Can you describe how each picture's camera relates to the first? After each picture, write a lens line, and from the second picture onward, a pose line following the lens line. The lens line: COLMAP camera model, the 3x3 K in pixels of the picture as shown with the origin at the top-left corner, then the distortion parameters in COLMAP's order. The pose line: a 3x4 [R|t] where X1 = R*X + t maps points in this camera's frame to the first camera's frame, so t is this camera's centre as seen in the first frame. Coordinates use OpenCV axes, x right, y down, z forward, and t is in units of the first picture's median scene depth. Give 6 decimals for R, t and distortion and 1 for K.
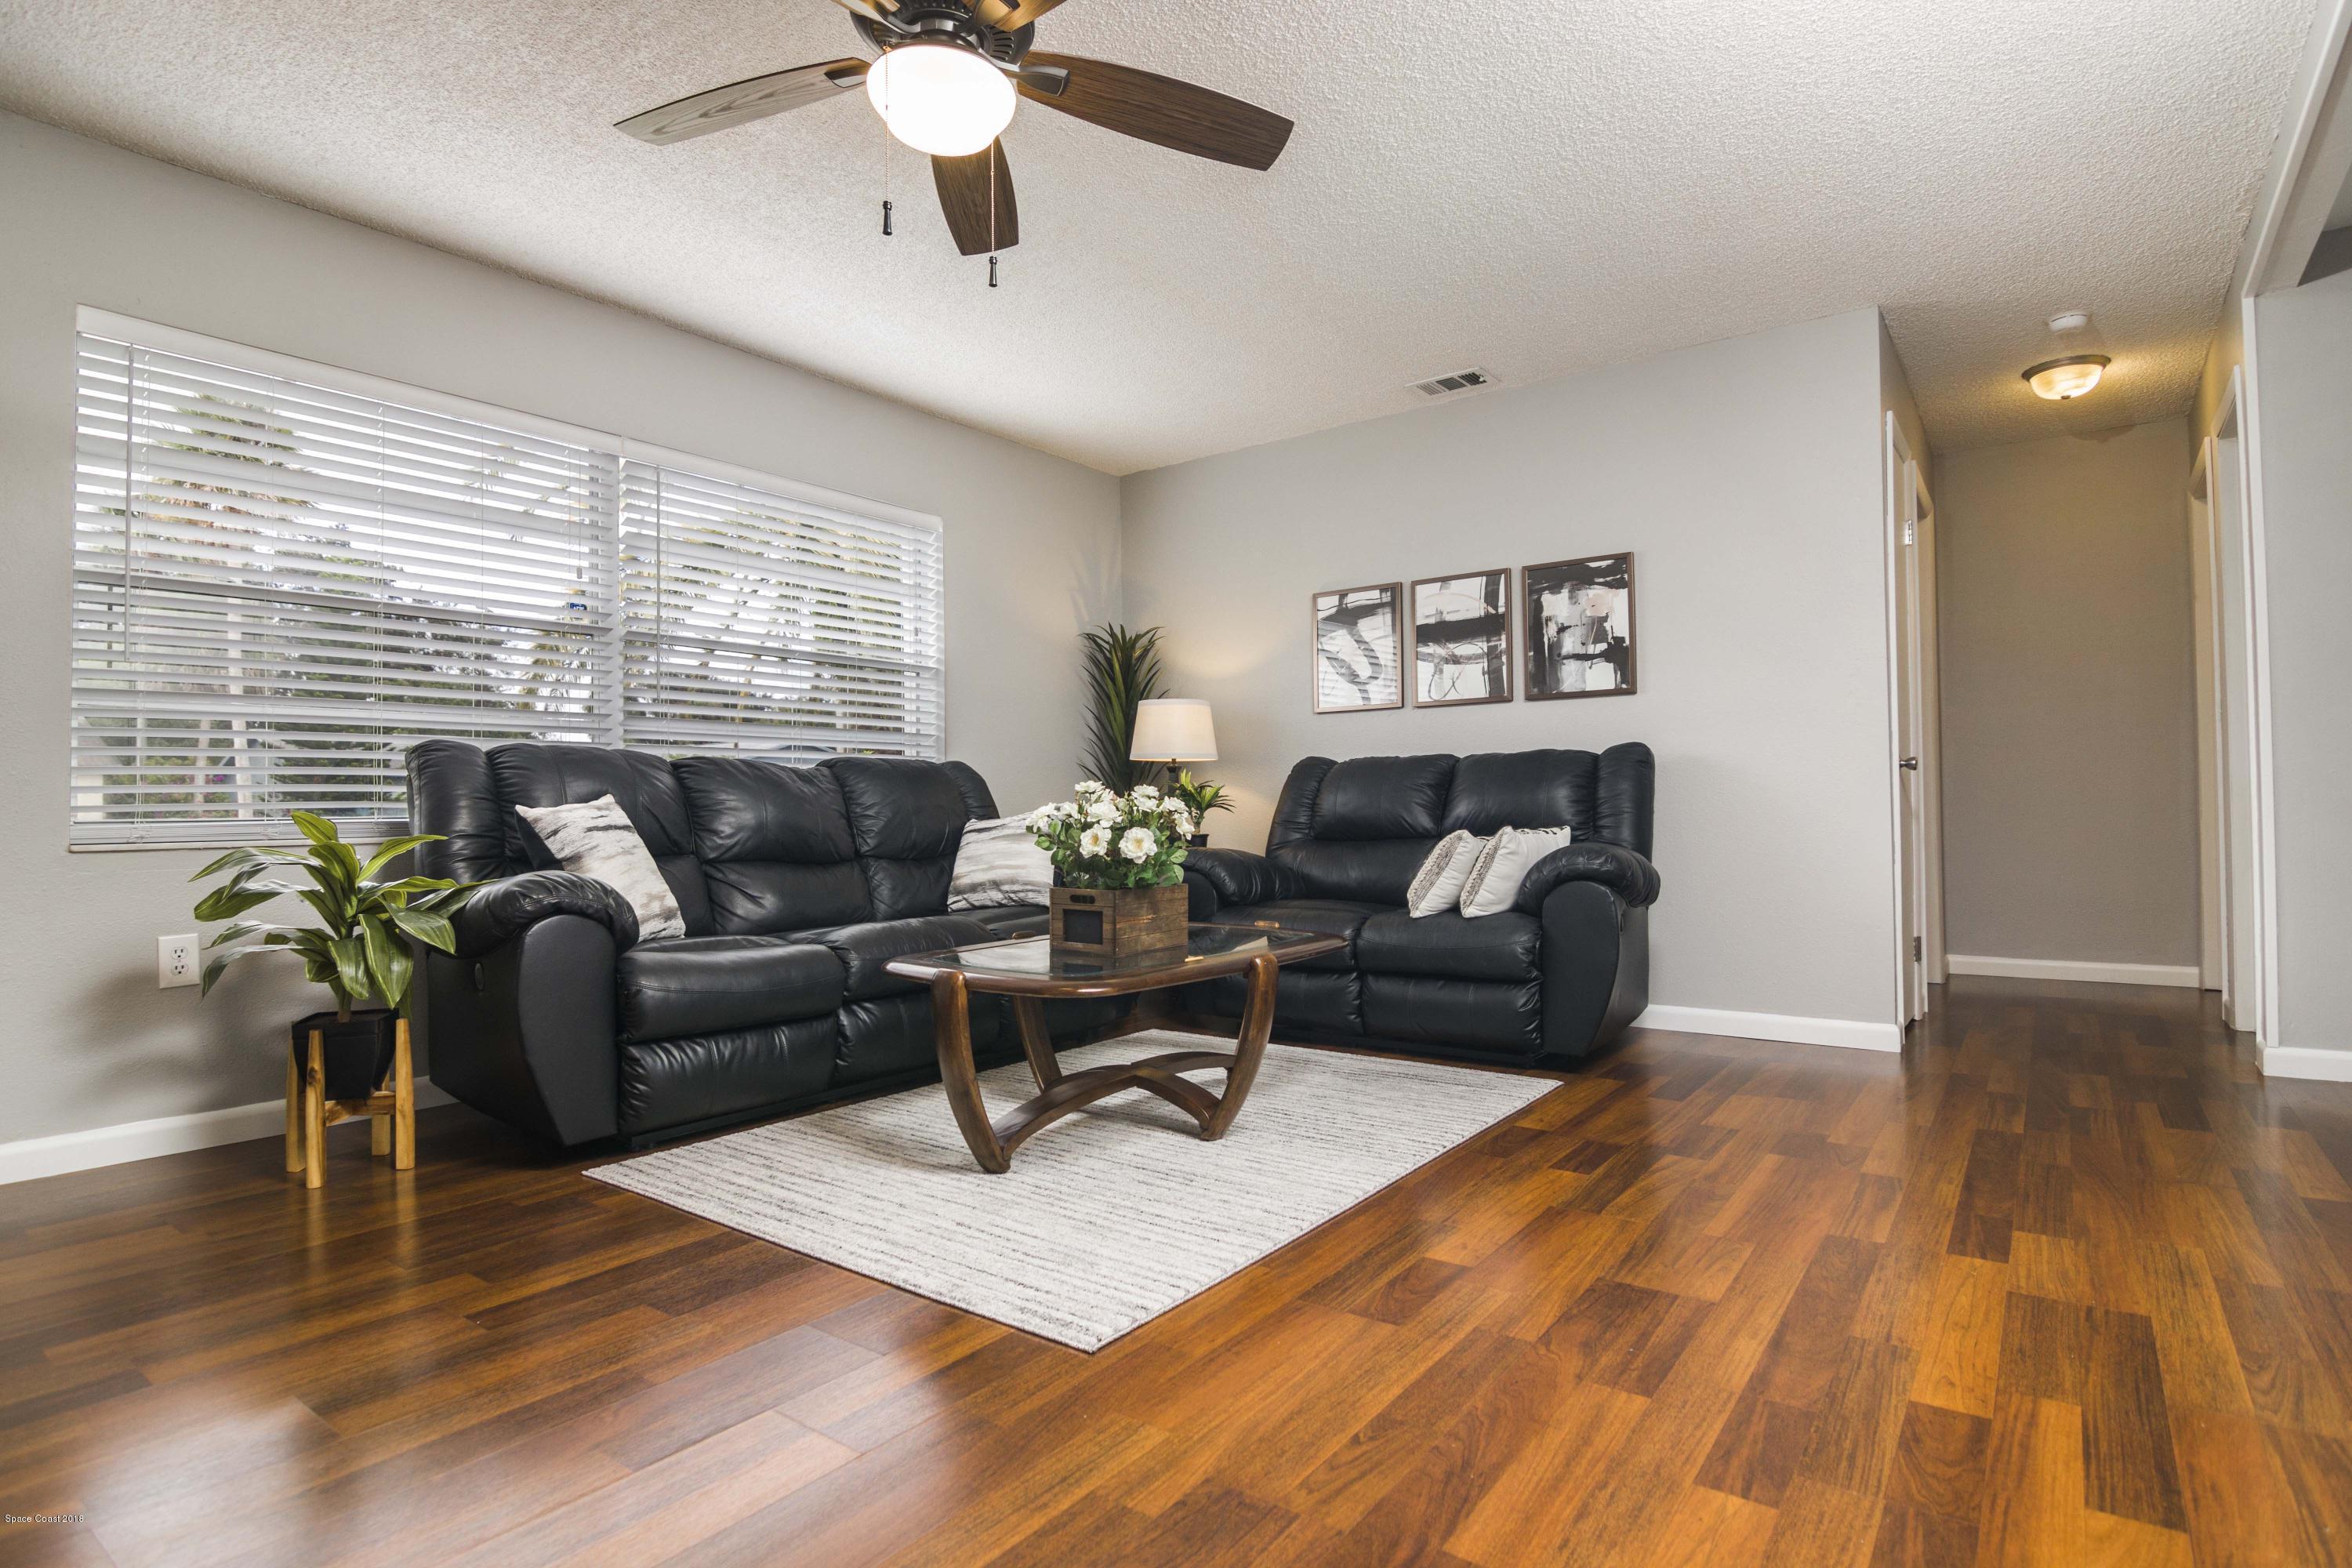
lens RADIAL K [[1205.9, 0, 1185.1], [0, 1205.9, 788.3], [0, 0, 1]] dist [-0.000323, -0.011910]
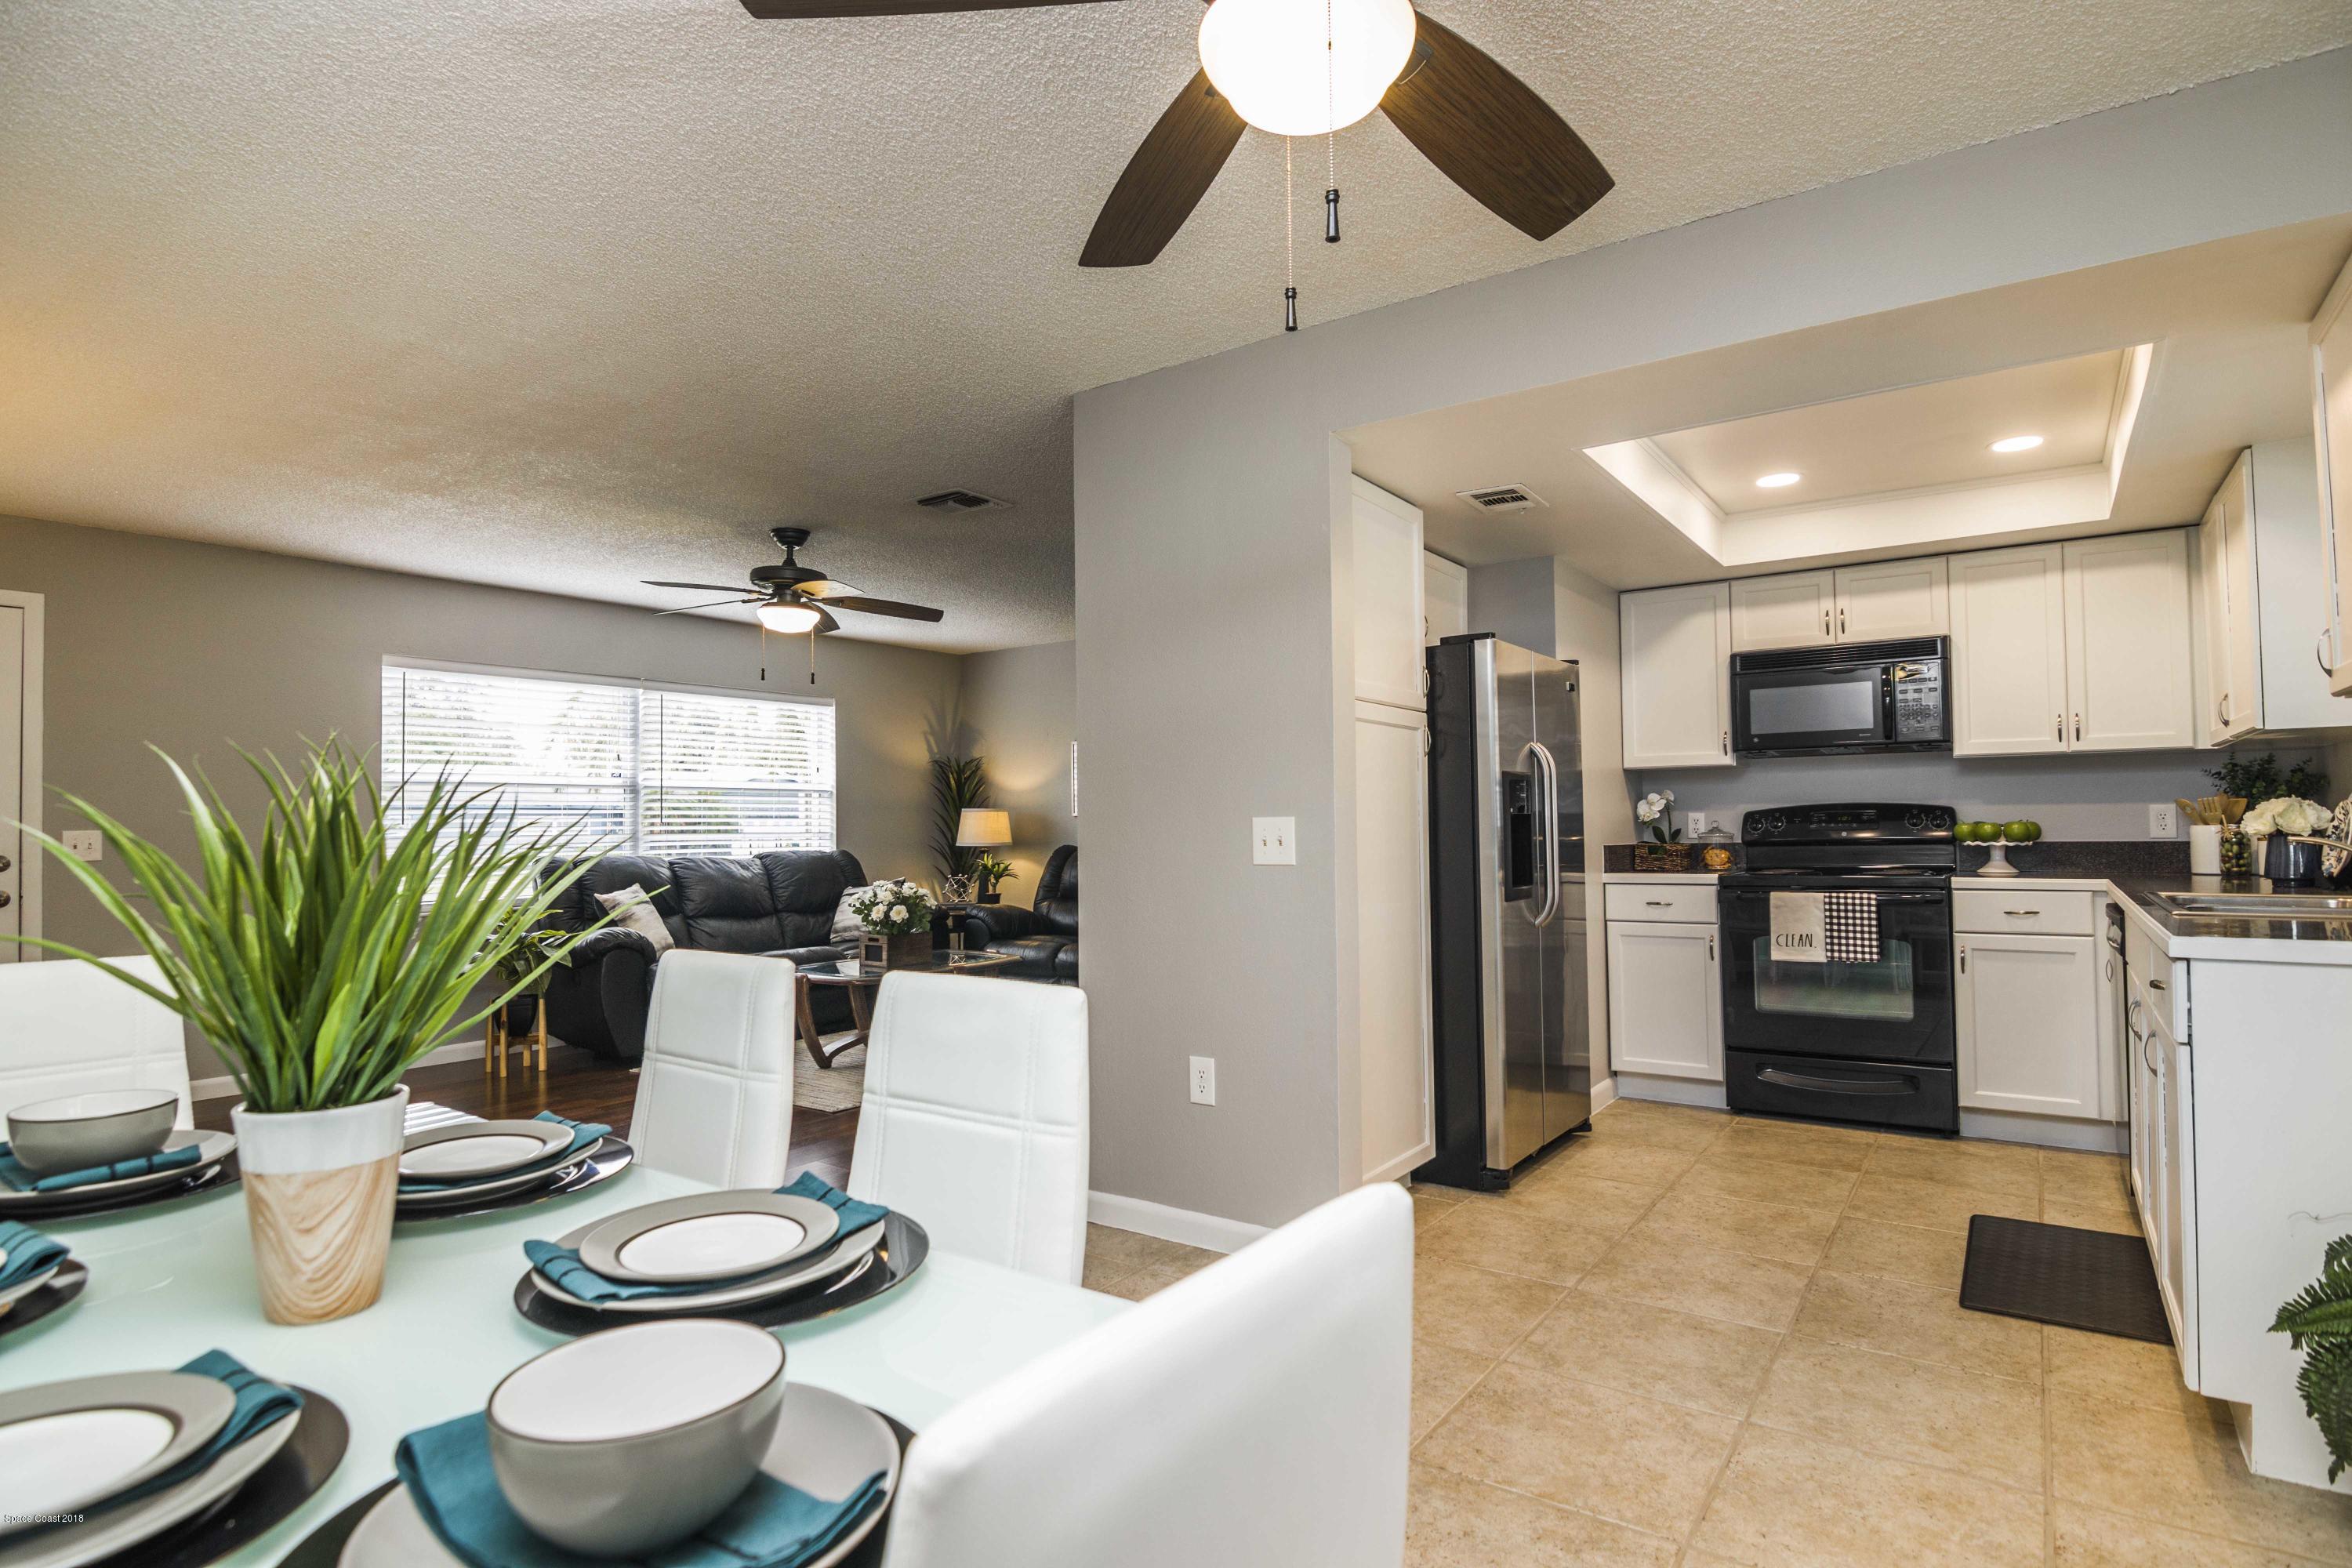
lens RADIAL K [[1205.9, 0, 1185.1], [0, 1205.9, 788.3], [0, 0, 1]] dist [-0.000323, -0.011910]
pose [[0.999852, -0.000370, 0.017212, 0.251734], [0.000627, 0.999888, -0.014934, -0.082450], [-0.017205, 0.014942, 0.999740, -0.653482]]
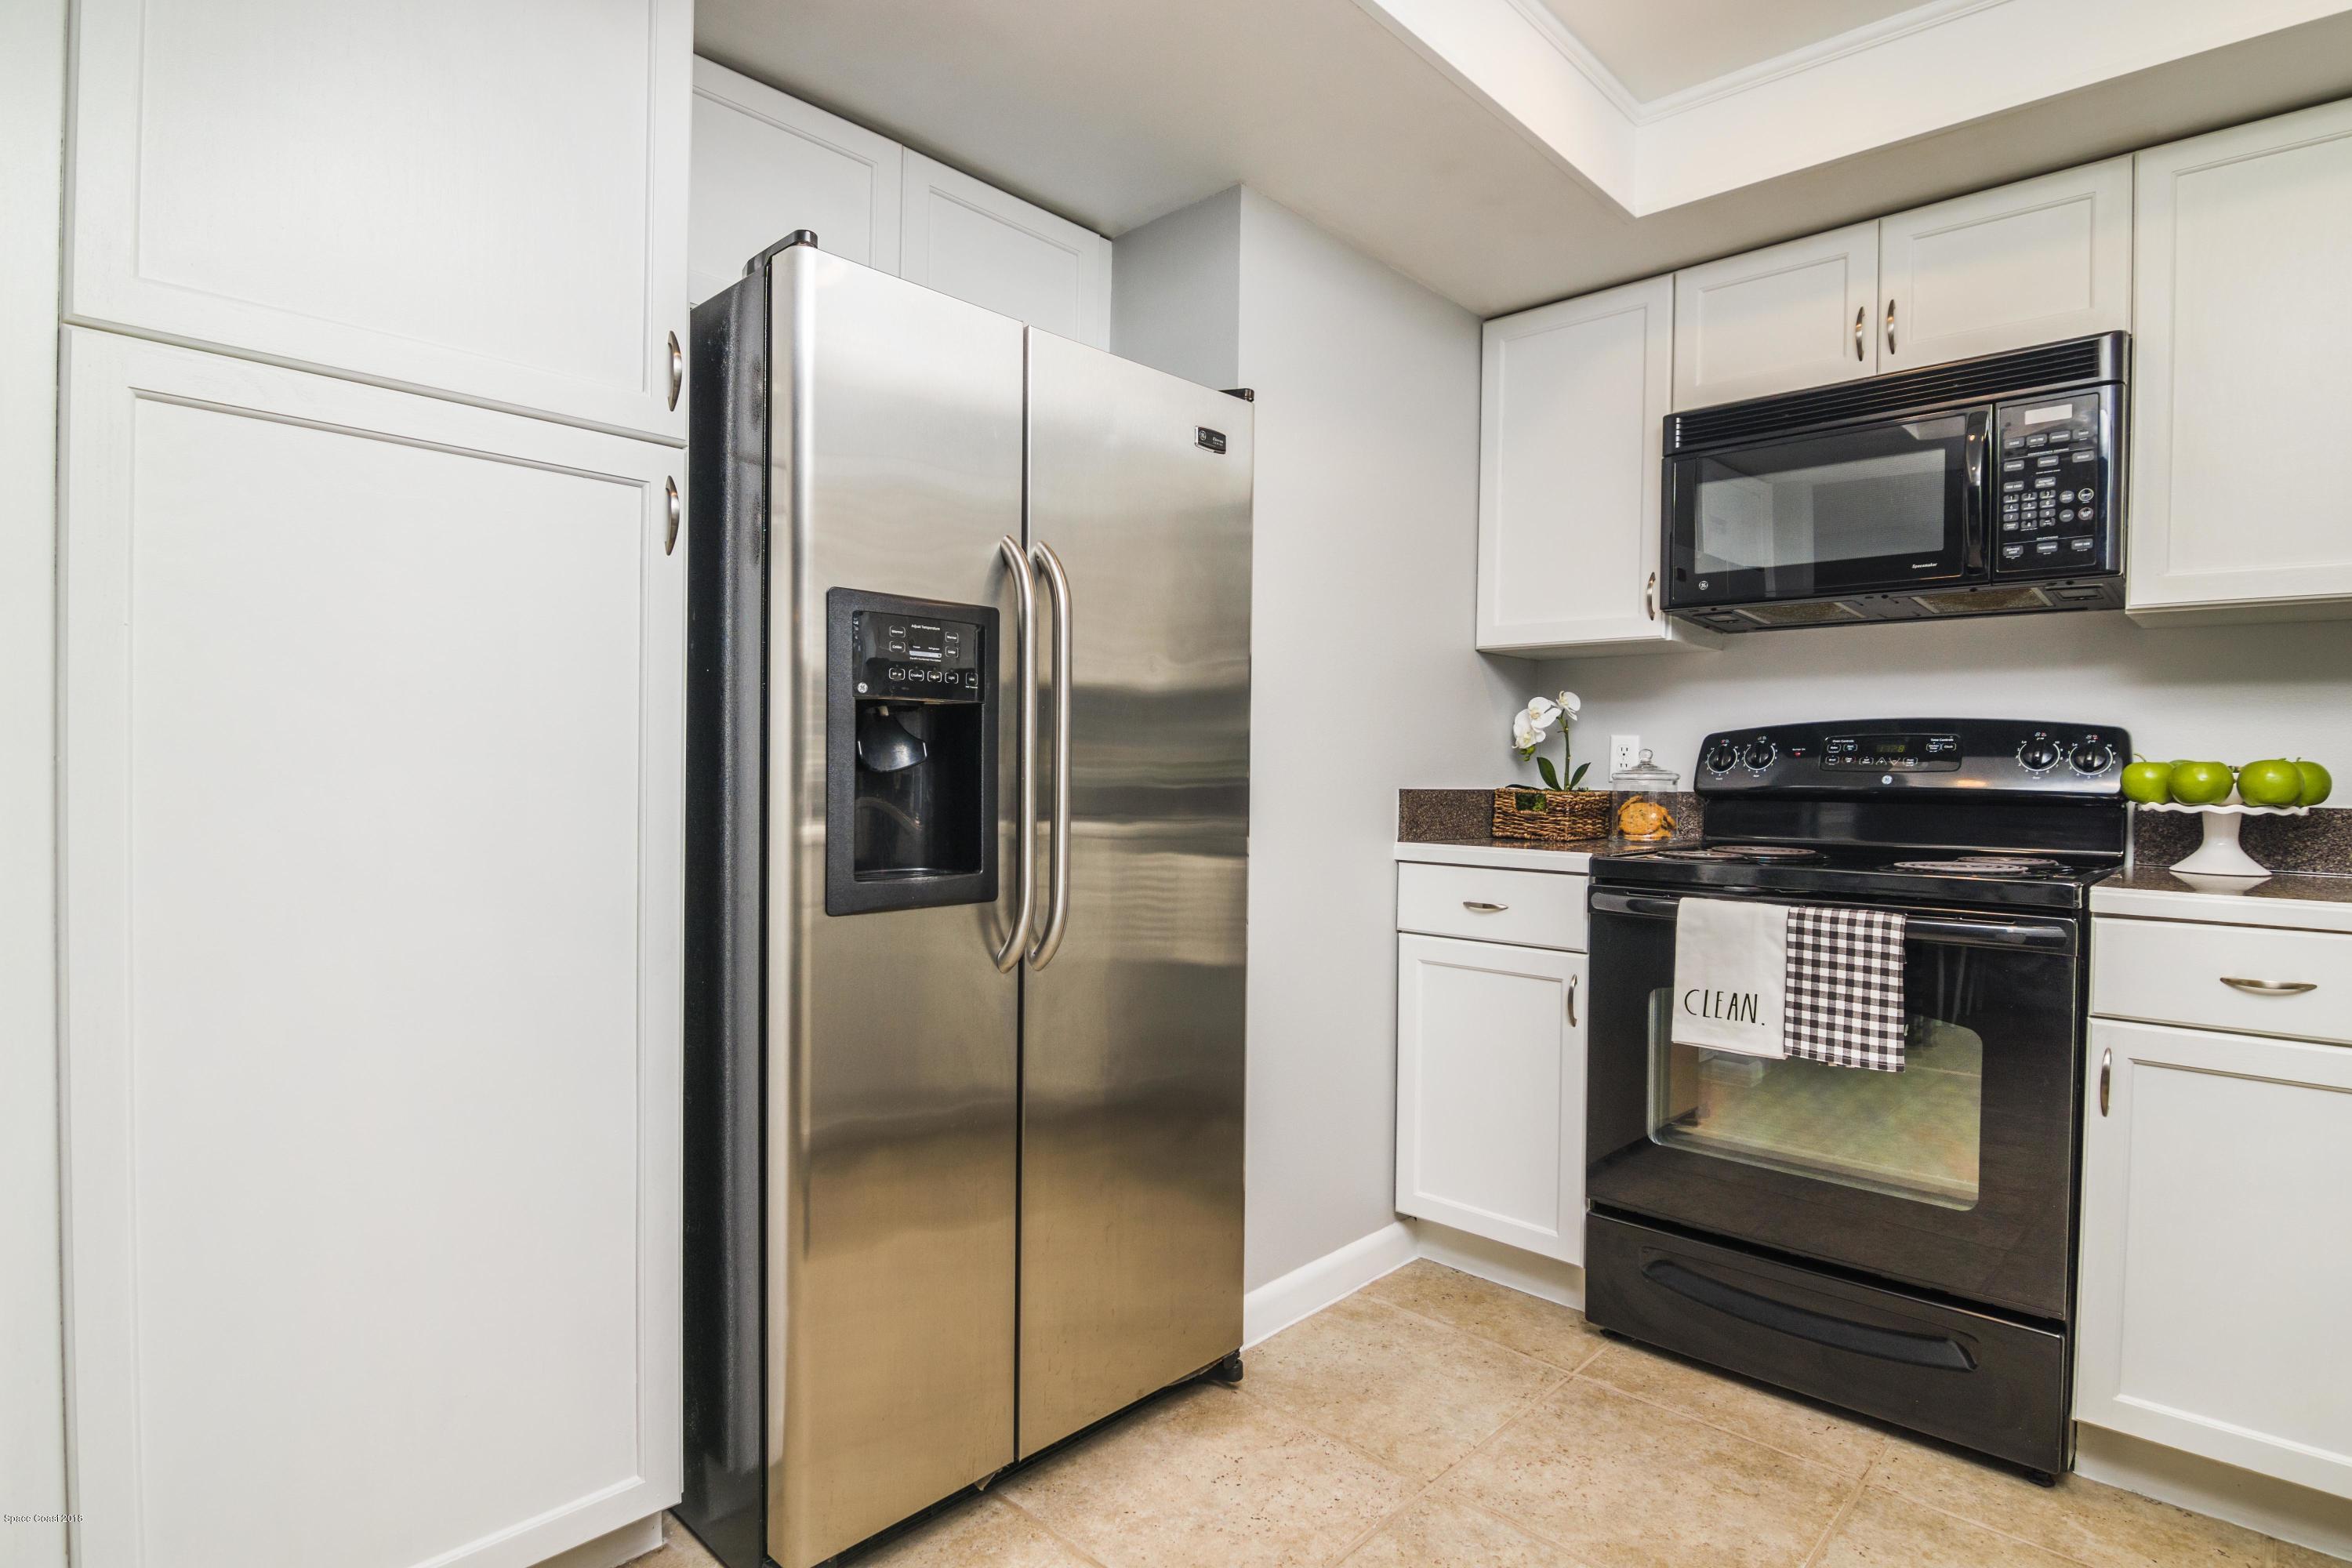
lens RADIAL K [[1205.9, 0, 1185.1], [0, 1205.9, 788.3], [0, 0, 1]] dist [-0.000323, -0.011910]
pose [[0.992166, 0.026397, -0.122104, 0.610243], [-0.021488, 0.998914, 0.041347, -0.069241], [0.123063, -0.038400, 0.991656, -0.161216]]
